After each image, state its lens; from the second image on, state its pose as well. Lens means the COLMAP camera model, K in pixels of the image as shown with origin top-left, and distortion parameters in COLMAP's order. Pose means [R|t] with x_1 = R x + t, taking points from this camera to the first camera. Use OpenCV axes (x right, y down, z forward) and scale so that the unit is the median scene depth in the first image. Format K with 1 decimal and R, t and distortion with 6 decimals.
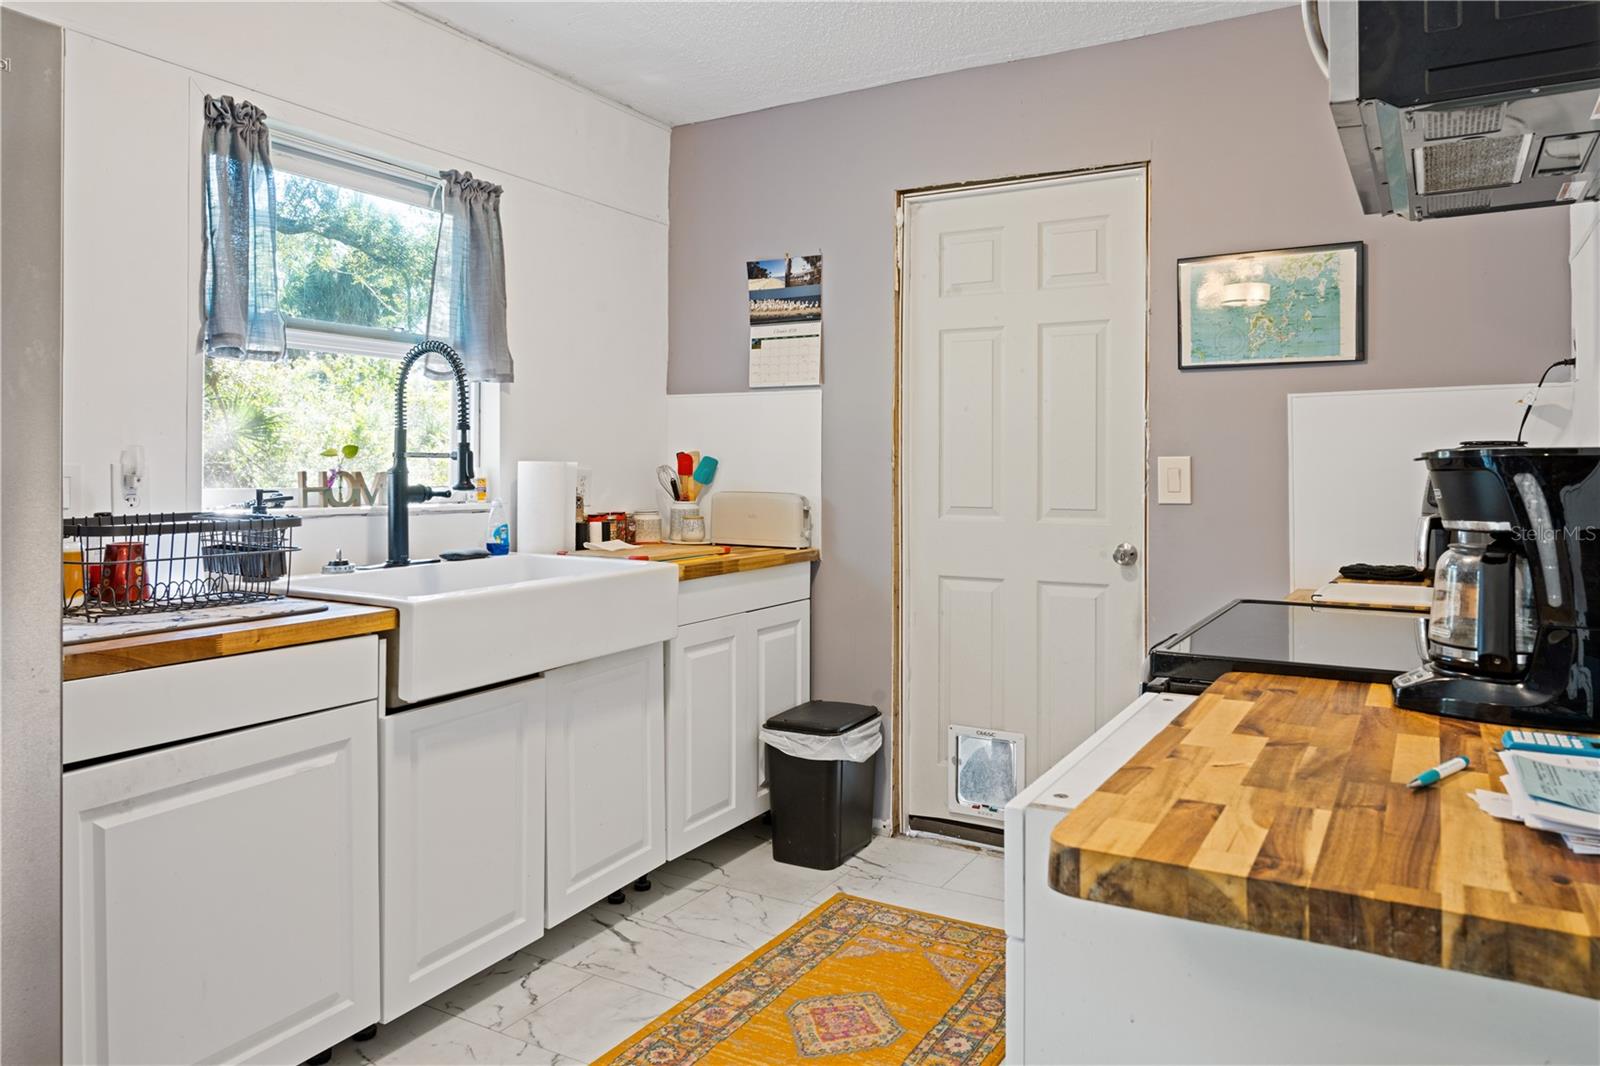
lens RADIAL K [[1098.0, 0, 801.4], [0, 1098.0, 464.0], [0, 0, 1]] dist [-0.000665, 0.000516]
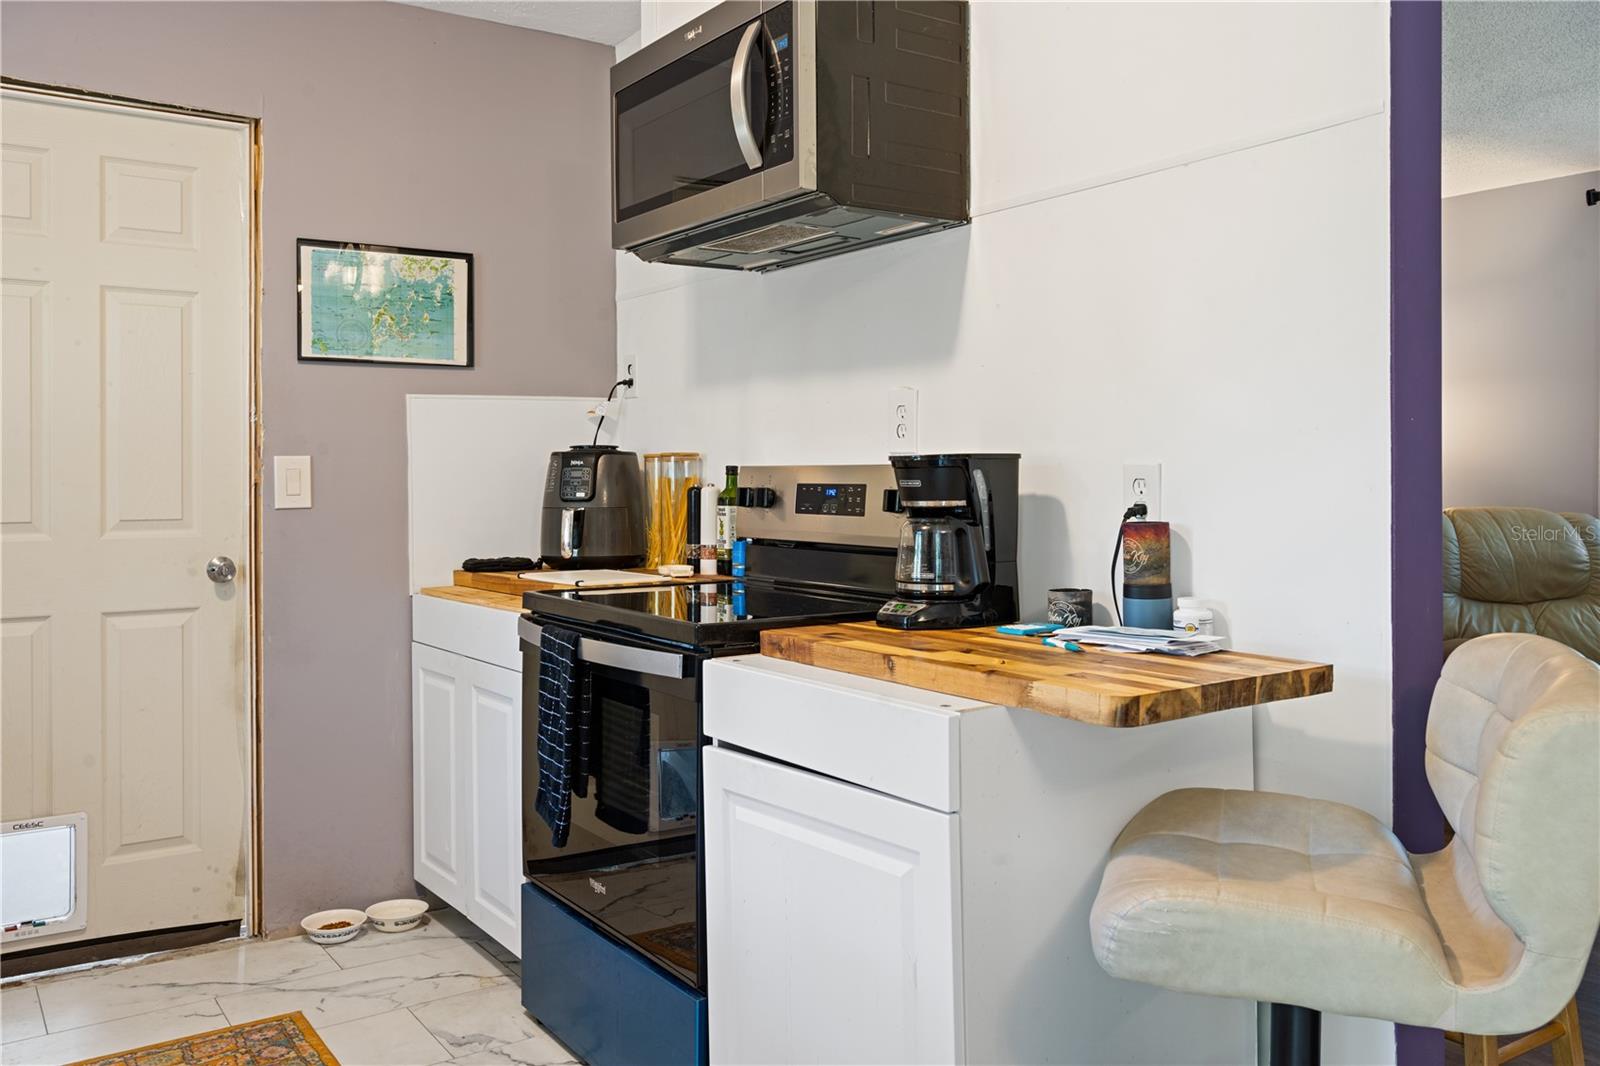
lens RADIAL K [[1300.7, 0, 801.4], [0, 1300.7, 474.7], [0, 0, 1]] dist [0.003715, 0.001063]
pose [[0.425114, -0.005022, 0.905126, -0.445916], [-0.000509, 0.999983, 0.005787, 0.002215], [-0.905140, -0.002921, 0.425104, 0.163379]]
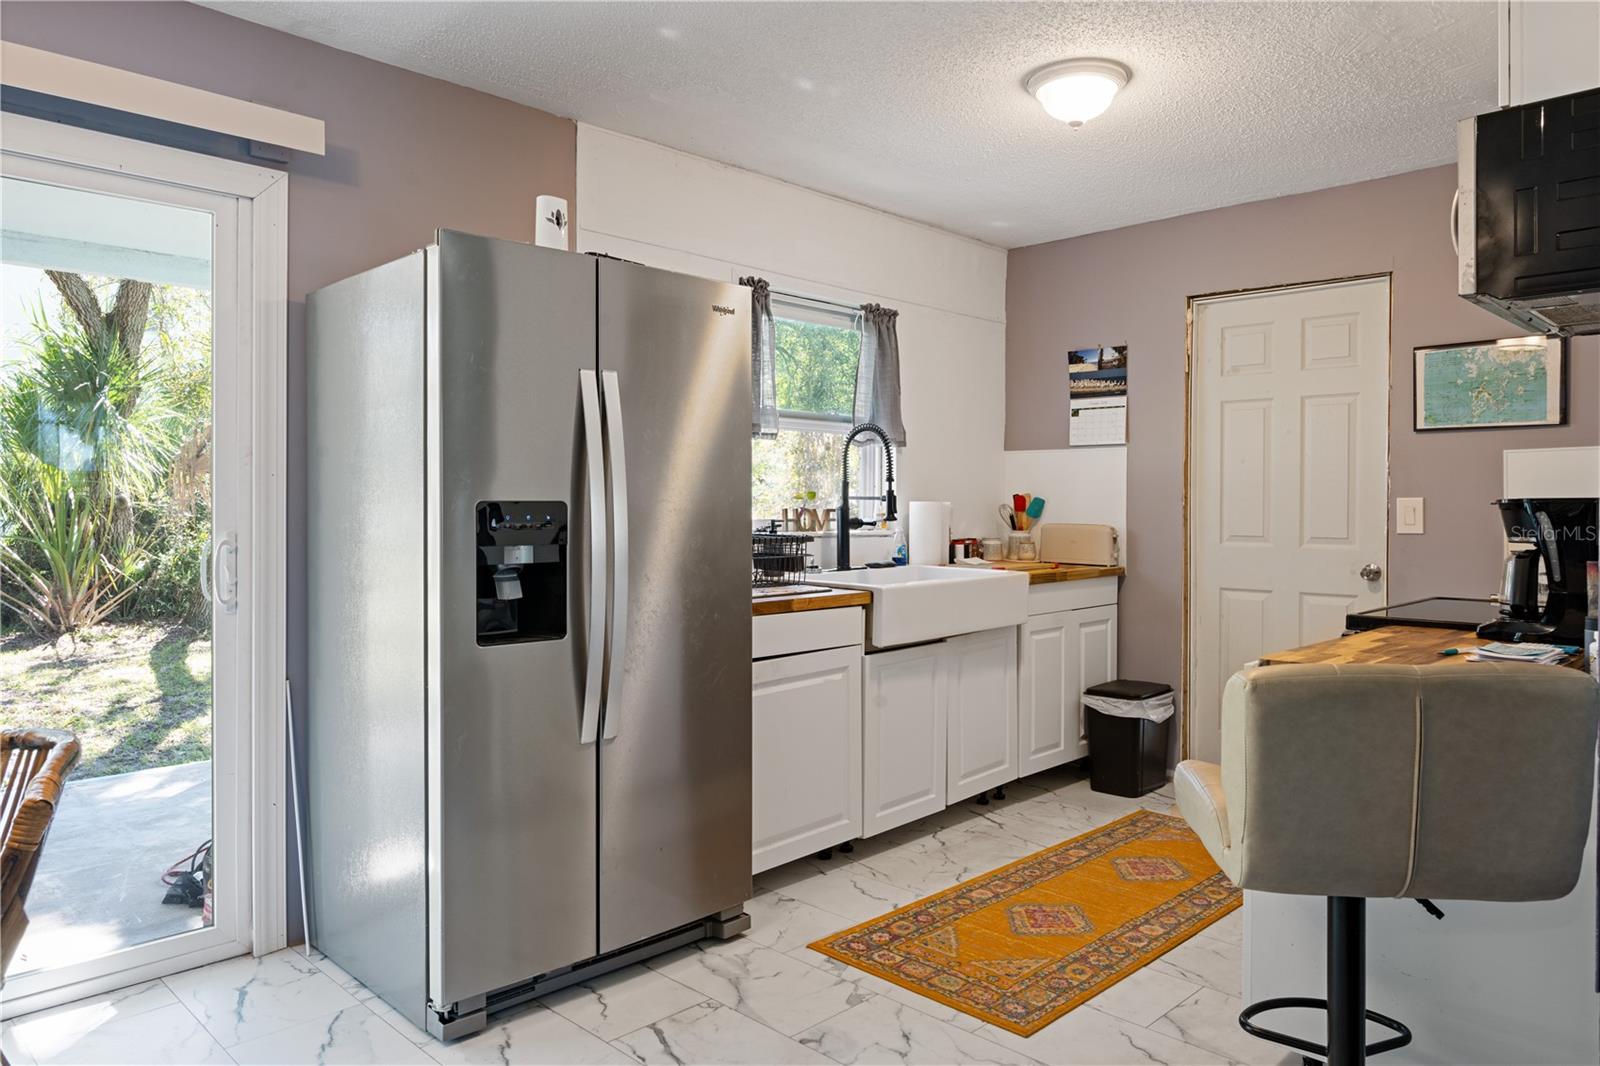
lens RADIAL K [[1085.7, 0, 797.8], [0, 1085.7, 515.7], [0, 0, 1]] dist [-0.003971, 0.001142]
pose [[0.968420, 0.002687, -0.249310, -0.046002], [0.001003, 0.999892, 0.014672, -0.005138], [0.249323, -0.014459, 0.968313, -0.434150]]
